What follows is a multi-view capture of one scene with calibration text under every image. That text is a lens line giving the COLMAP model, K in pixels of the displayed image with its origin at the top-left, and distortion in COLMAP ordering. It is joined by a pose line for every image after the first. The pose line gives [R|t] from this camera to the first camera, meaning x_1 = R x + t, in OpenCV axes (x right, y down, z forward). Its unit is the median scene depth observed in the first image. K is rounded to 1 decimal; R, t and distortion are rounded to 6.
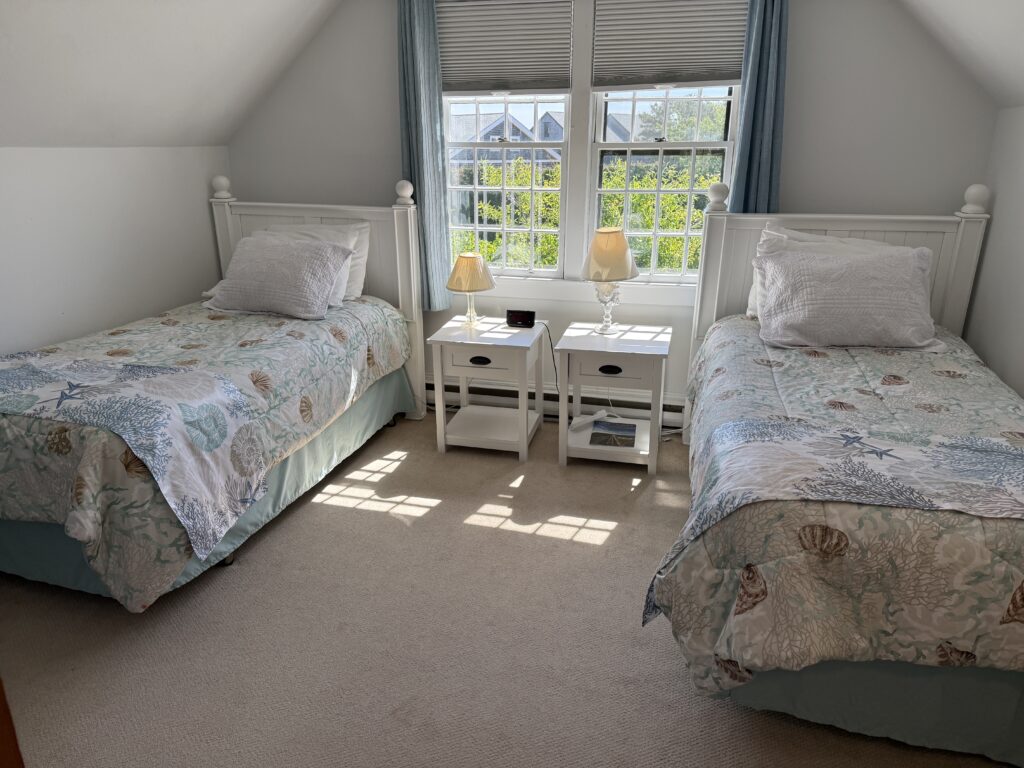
lens RADIAL K [[712.8, 0, 508.5], [0, 712.8, 385.9], [0, 0, 1]] dist [0.077205, -0.105404]
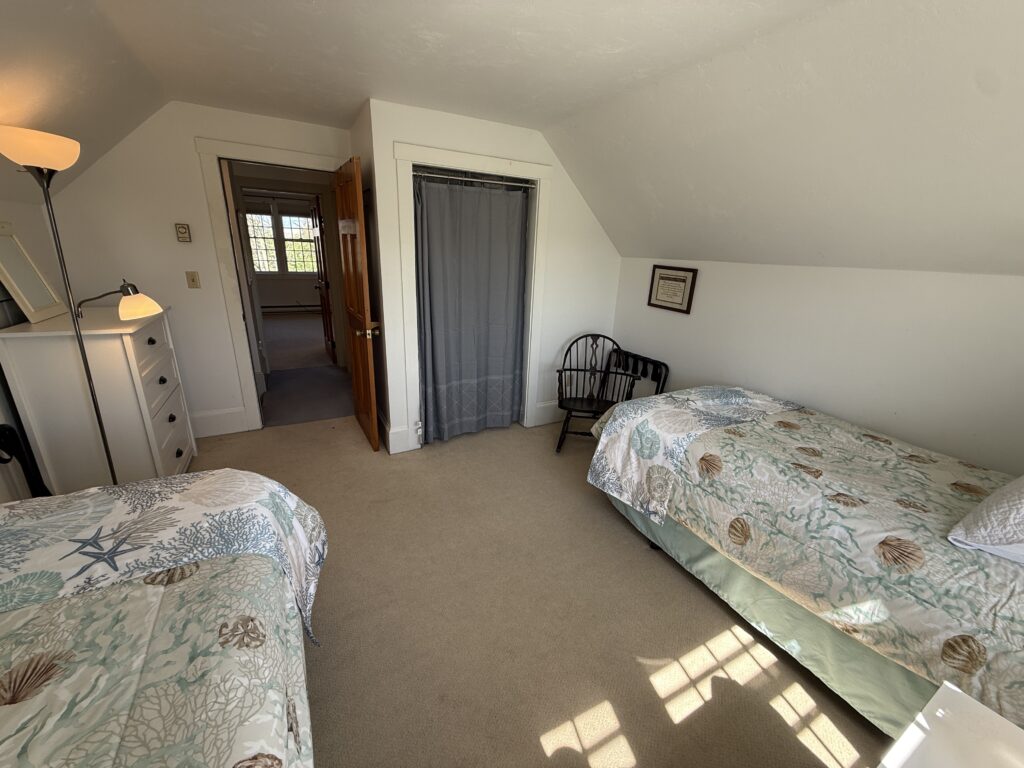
lens RADIAL K [[408.1, 0, 512.3], [0, 408.1, 383.7], [0, 0, 1]] dist [-0.001008, 0.000552]
pose [[-0.726566, 0.183607, -0.662110, 0.287638], [-0.256161, 0.821778, 0.508982, -0.355160], [0.637560, 0.539416, -0.550043, 1.059629]]
